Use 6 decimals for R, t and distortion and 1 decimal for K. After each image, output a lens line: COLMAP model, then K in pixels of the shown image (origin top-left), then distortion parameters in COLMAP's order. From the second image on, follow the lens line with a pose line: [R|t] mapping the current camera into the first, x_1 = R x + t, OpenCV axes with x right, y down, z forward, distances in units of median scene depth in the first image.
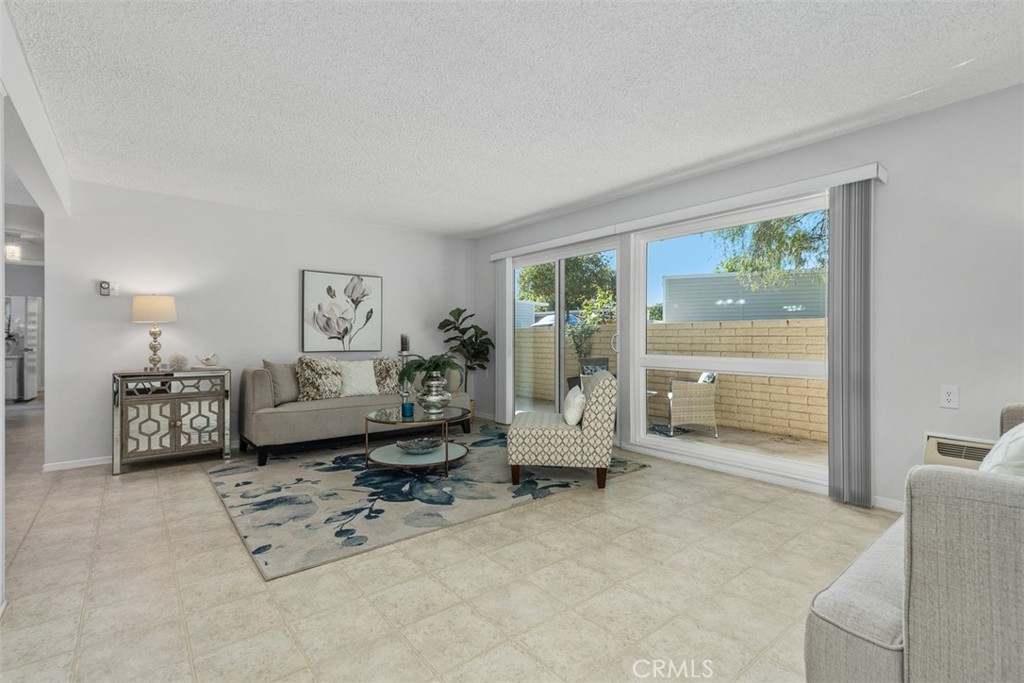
lens RADIAL K [[471.6, 0, 512.0], [0, 471.6, 341.5], [0, 0, 1]] dist [0.013027, -0.000162]
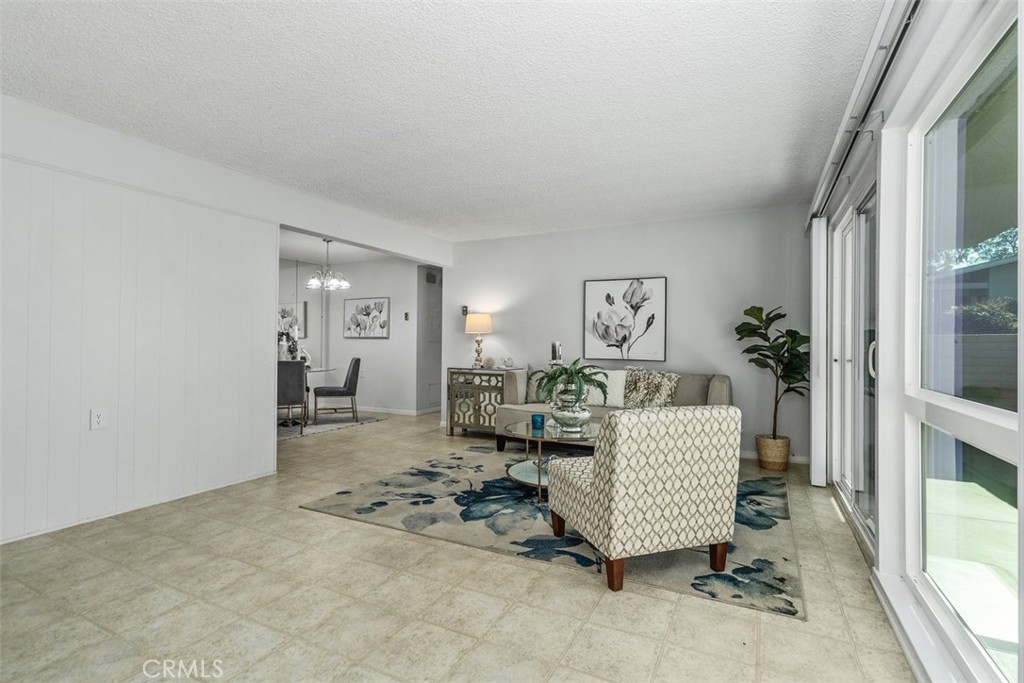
lens RADIAL K [[489.6, 0, 512.0], [0, 489.6, 341.5], [0, 0, 1]] dist [-0.002500, -0.000561]
pose [[0.407460, 0.000727, -0.913223, 0.706087], [-0.017657, 0.999819, -0.007082, -0.008508], [0.913052, 0.019011, 0.407399, 0.596627]]
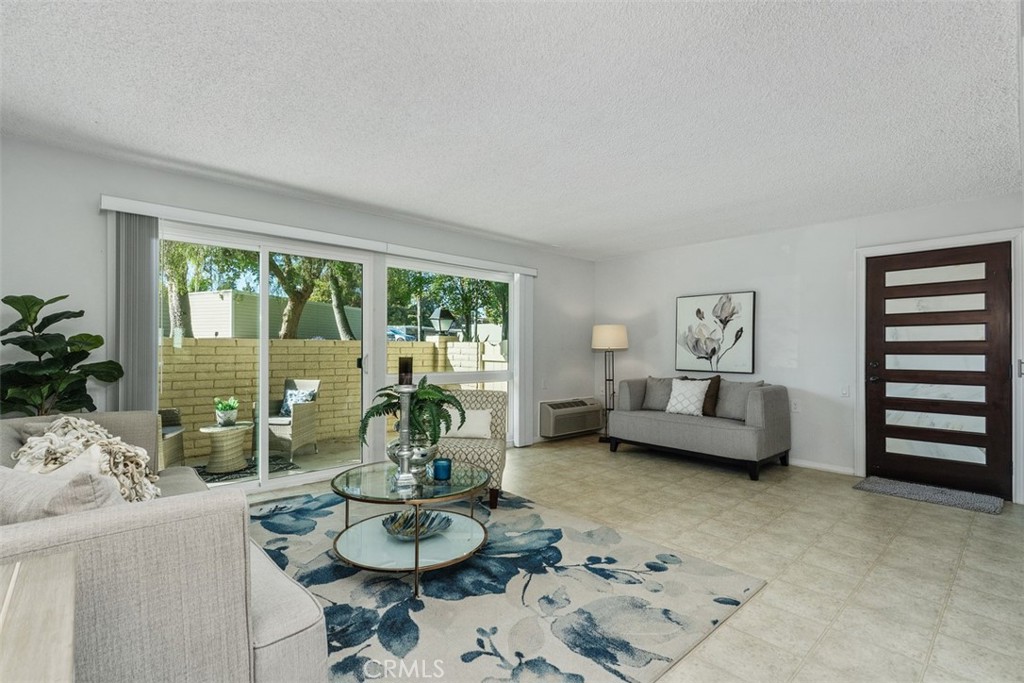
lens RADIAL K [[465.9, 0, 505.3], [0, 465.9, 343.4], [0, 0, 1]] dist [0.004221, 0.000270]
pose [[-0.051951, 0.016901, 0.998507, -0.974903], [0.005488, 0.999847, -0.016638, -0.026752], [-0.998635, 0.004615, -0.052036, 1.021853]]
